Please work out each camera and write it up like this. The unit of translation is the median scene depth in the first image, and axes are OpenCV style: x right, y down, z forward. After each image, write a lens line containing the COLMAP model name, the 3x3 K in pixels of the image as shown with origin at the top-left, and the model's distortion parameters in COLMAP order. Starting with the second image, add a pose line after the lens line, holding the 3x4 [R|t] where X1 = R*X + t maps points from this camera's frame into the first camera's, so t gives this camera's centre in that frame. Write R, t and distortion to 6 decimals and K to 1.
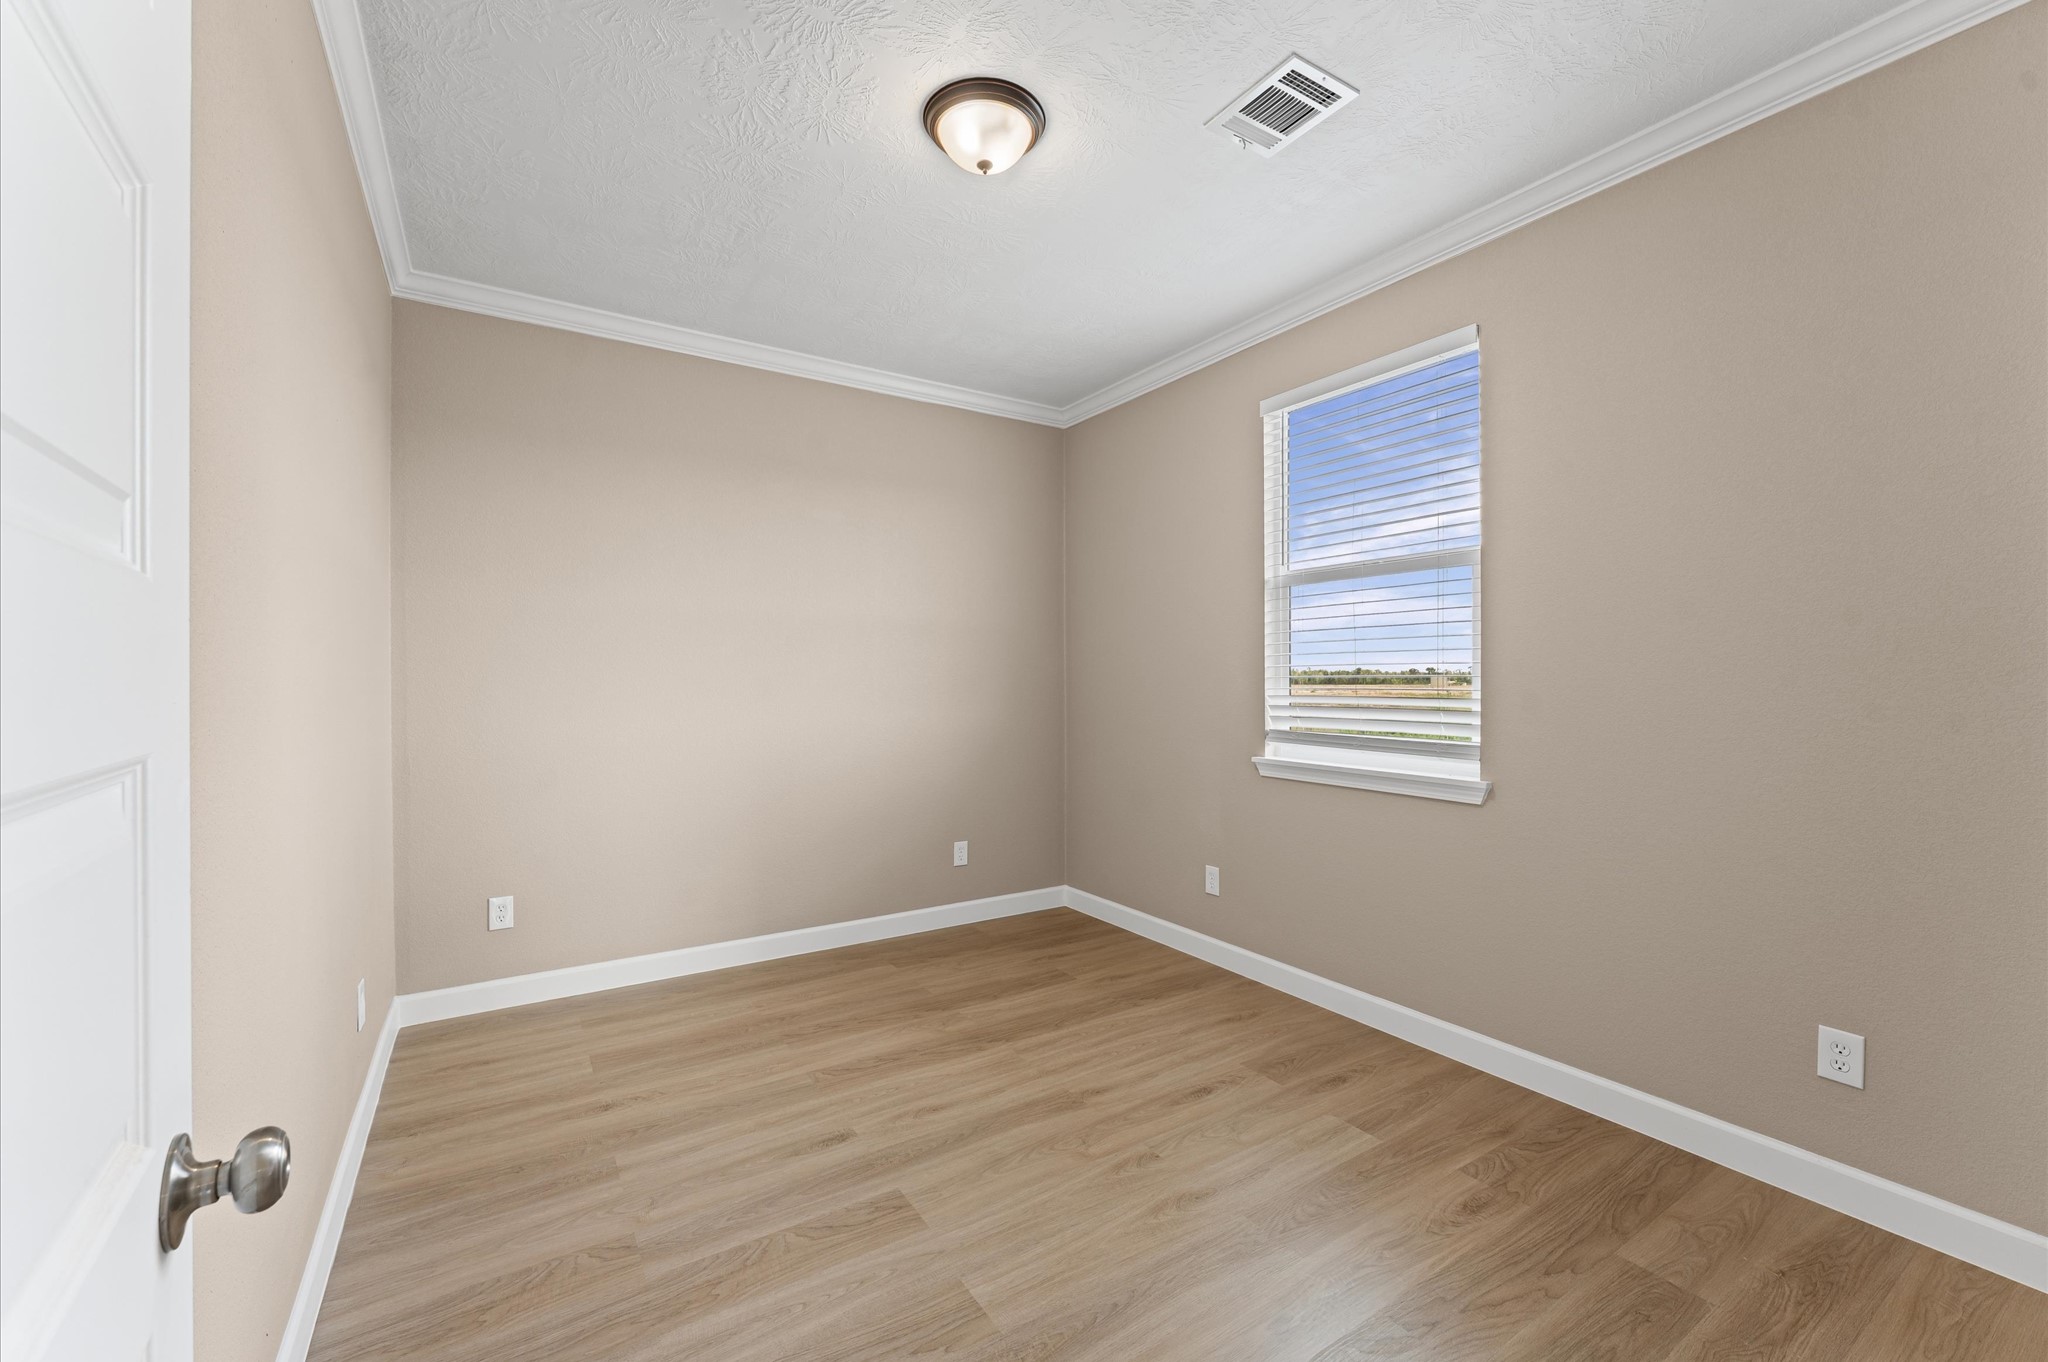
lens RADIAL K [[816.8, 0, 1014.2], [0, 816.8, 690.0], [0, 0, 1]] dist [-0.003194, -0.000277]
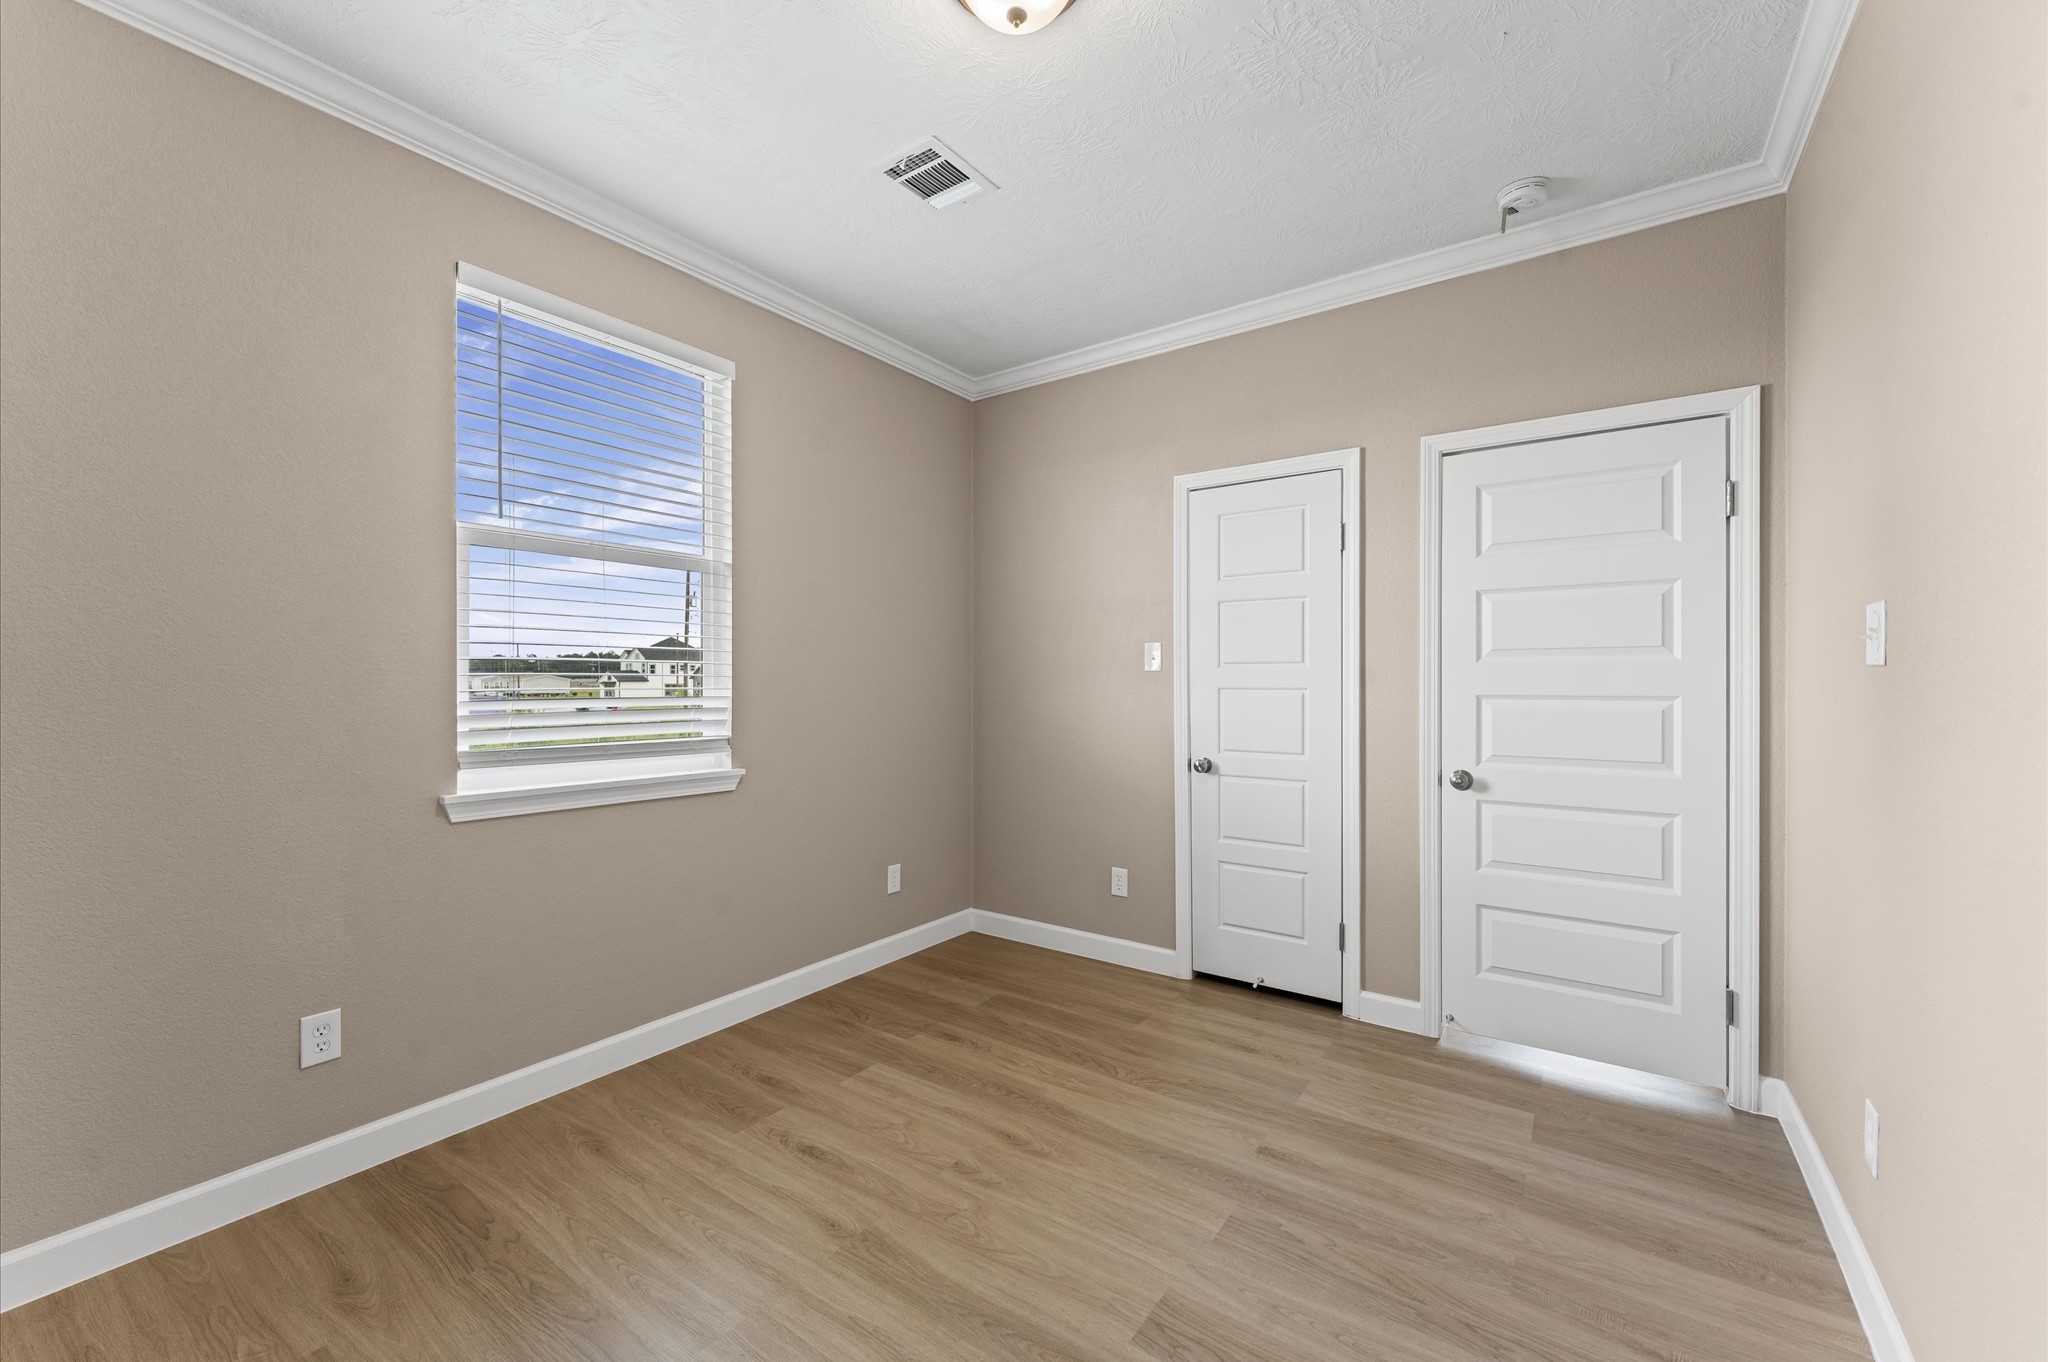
lens RADIAL K [[816.8, 0, 1014.2], [0, 816.8, 690.0], [0, 0, 1]] dist [-0.003194, -0.000277]
pose [[-0.376464, -0.010003, 0.926377, -0.668964], [0.009026, 0.999855, 0.014464, -0.011364], [-0.926387, 0.013806, -0.376319, 1.148281]]
